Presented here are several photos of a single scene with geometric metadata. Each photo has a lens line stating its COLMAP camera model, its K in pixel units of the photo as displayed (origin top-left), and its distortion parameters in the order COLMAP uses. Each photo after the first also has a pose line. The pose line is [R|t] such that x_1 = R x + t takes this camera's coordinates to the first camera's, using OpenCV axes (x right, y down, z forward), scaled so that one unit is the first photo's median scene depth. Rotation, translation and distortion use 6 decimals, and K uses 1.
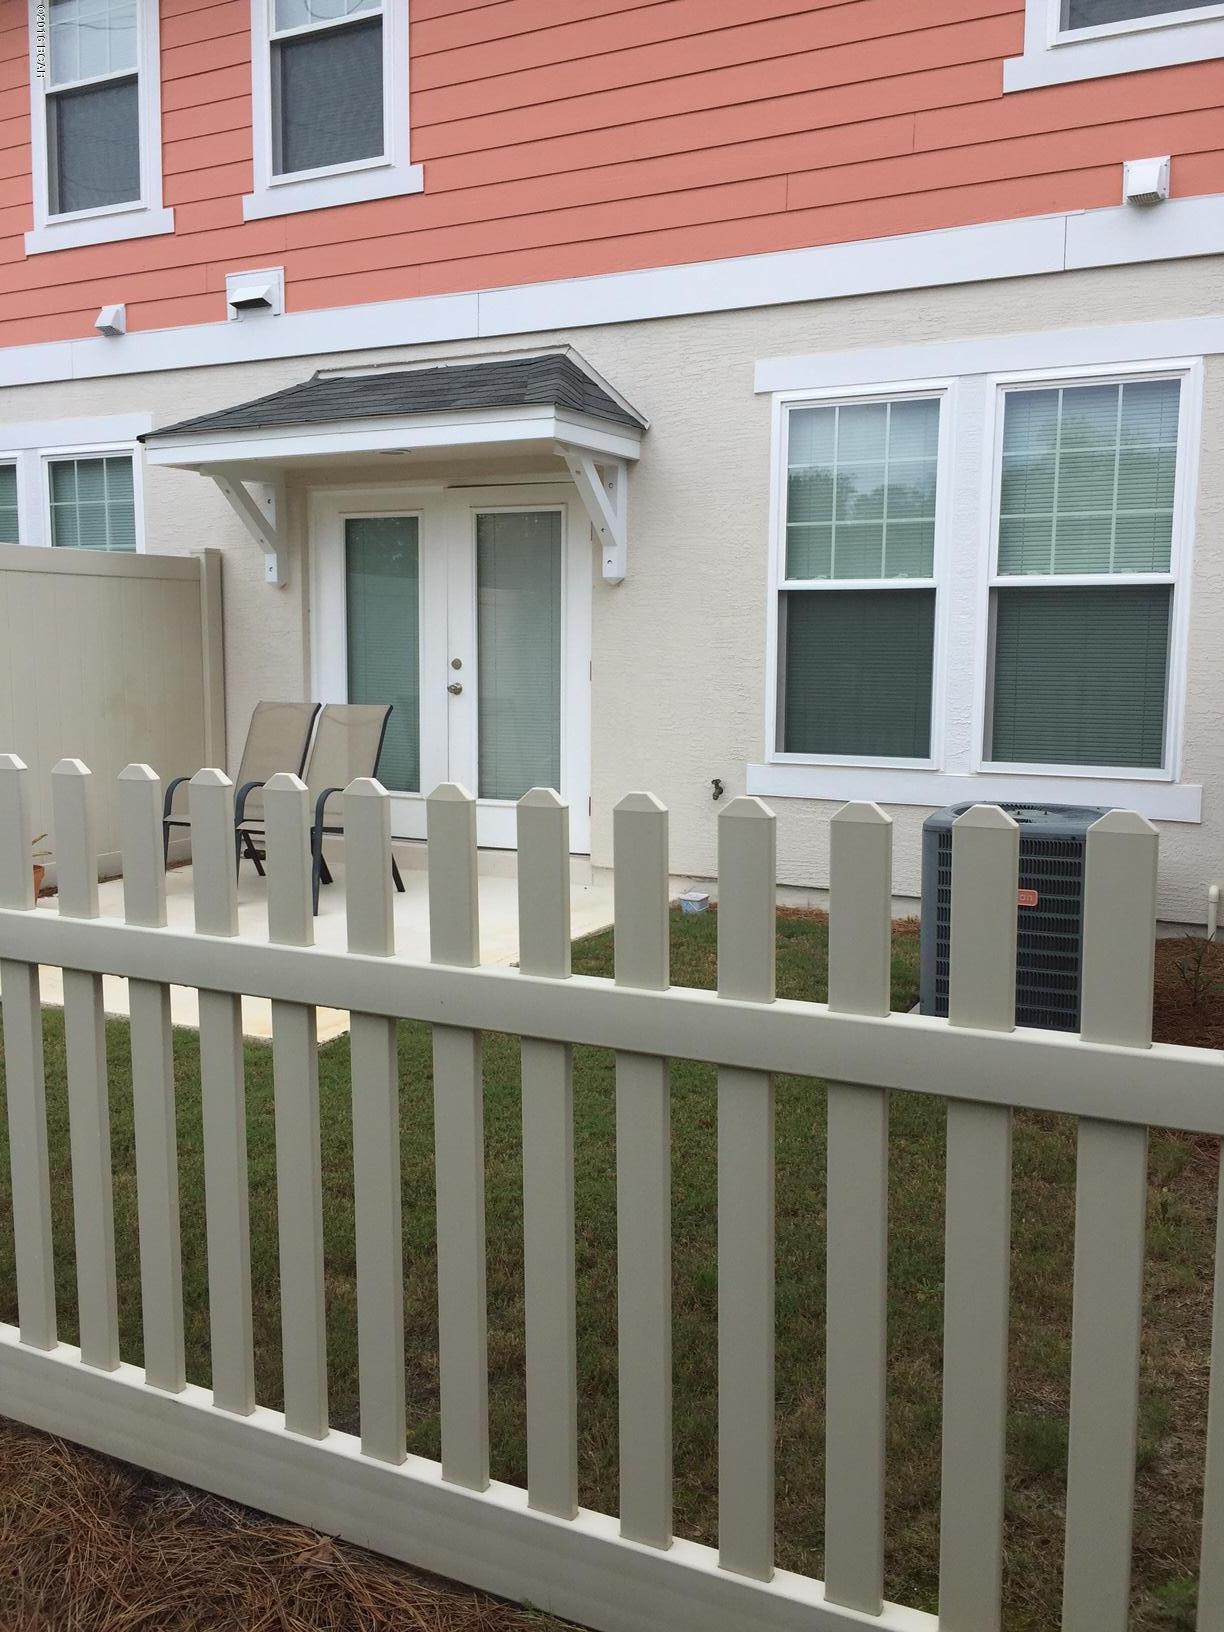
lens RADIAL K [[1415.8, 0, 609.1], [0, 1415.8, 819.3], [0, 0, 1]] dist [0.042977, -0.065736]
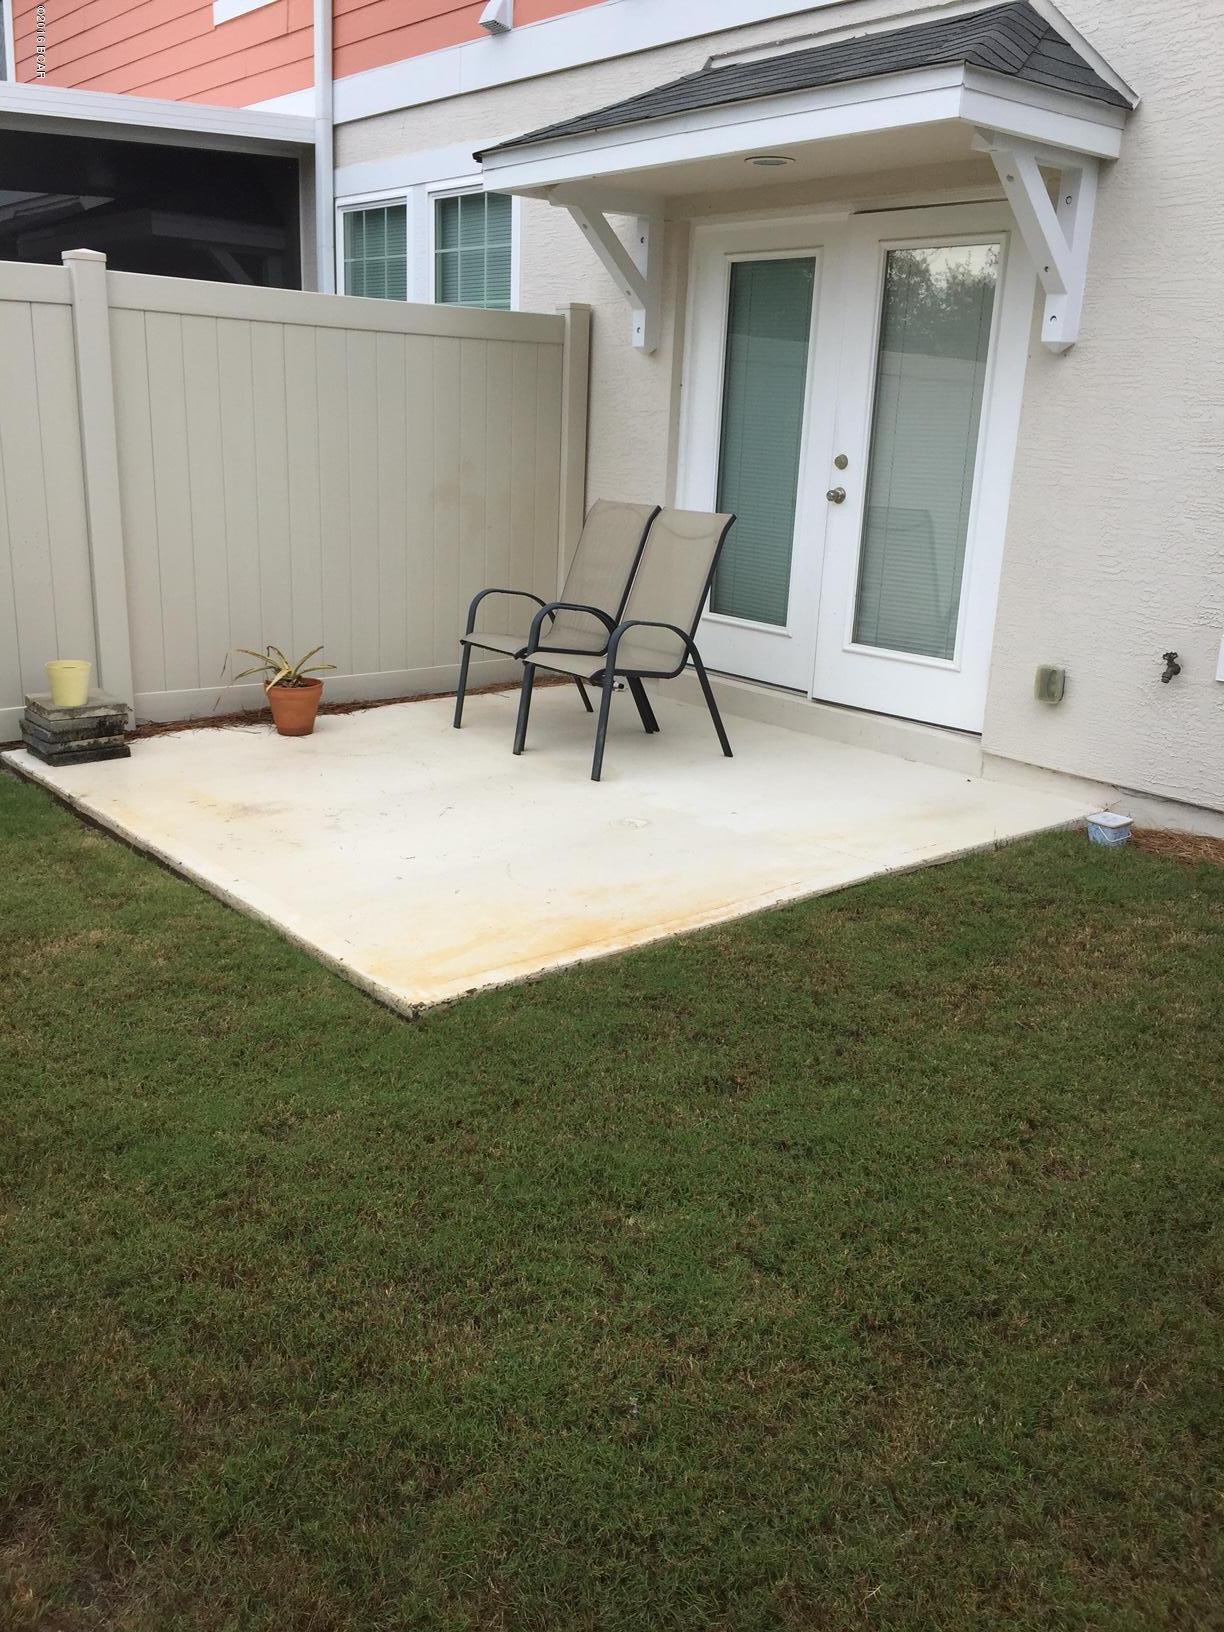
lens RADIAL K [[1415.8, 0, 606.8], [0, 1415.8, 816.8], [0, 0, 1]] dist [0.042977, -0.065736]
pose [[0.918446, 0.137393, -0.370918, 0.082683], [-0.082945, 0.983785, 0.159022, -0.033435], [0.386752, -0.115287, 0.914949, 0.237833]]
